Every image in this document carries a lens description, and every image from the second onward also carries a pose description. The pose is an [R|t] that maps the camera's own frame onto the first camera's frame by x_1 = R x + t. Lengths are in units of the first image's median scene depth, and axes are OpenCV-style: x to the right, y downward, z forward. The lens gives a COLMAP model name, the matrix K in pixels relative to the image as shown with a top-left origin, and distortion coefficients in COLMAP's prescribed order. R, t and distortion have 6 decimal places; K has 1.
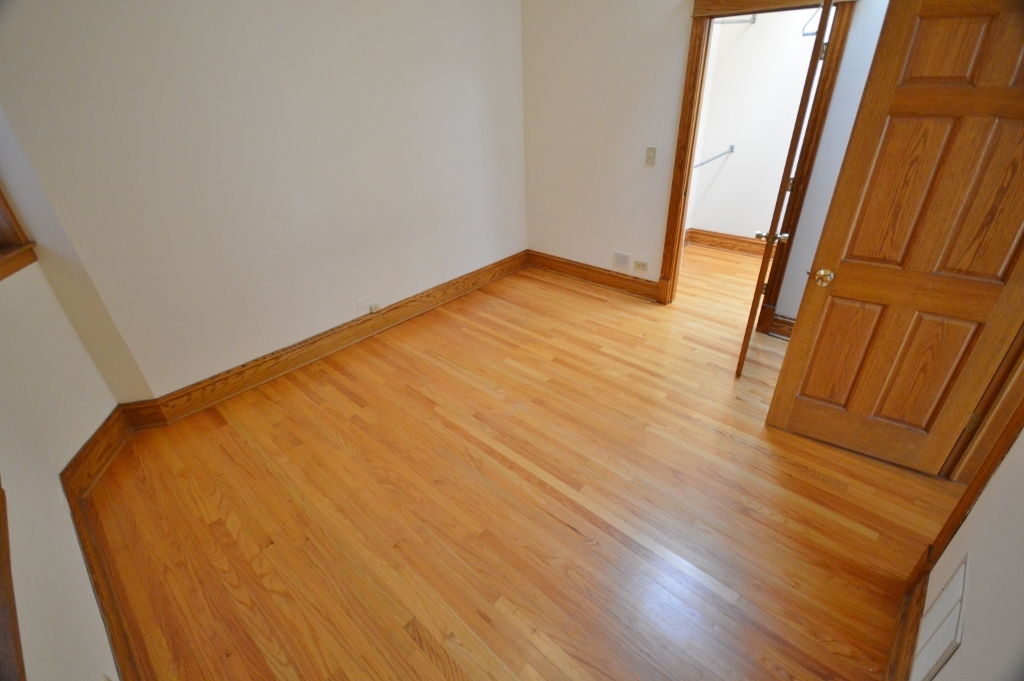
lens RADIAL K [[467.5, 0, 515.1], [0, 467.5, 339.9], [0, 0, 1]] dist [-0.004706, -0.001228]
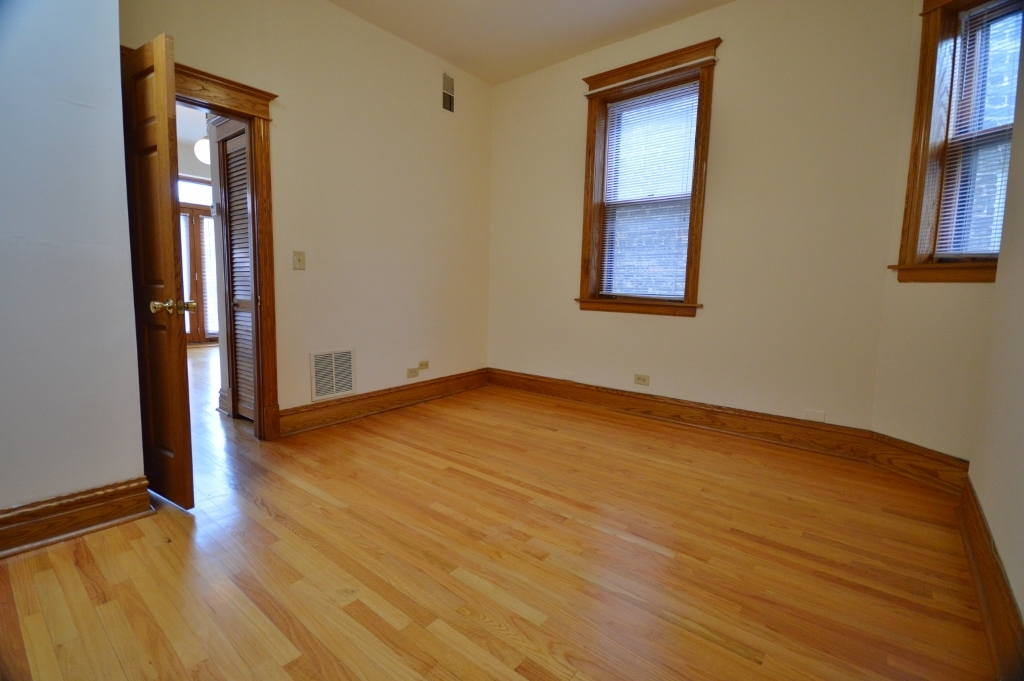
lens RADIAL K [[467.5, 0, 511.7], [0, 467.5, 339.4], [0, 0, 1]] dist [-0.004706, -0.001228]
pose [[-0.998190, 0.027363, -0.053548, 0.029001], [-0.009422, 0.808312, 0.588678, -0.497982], [0.059392, 0.588118, -0.806592, 1.422744]]
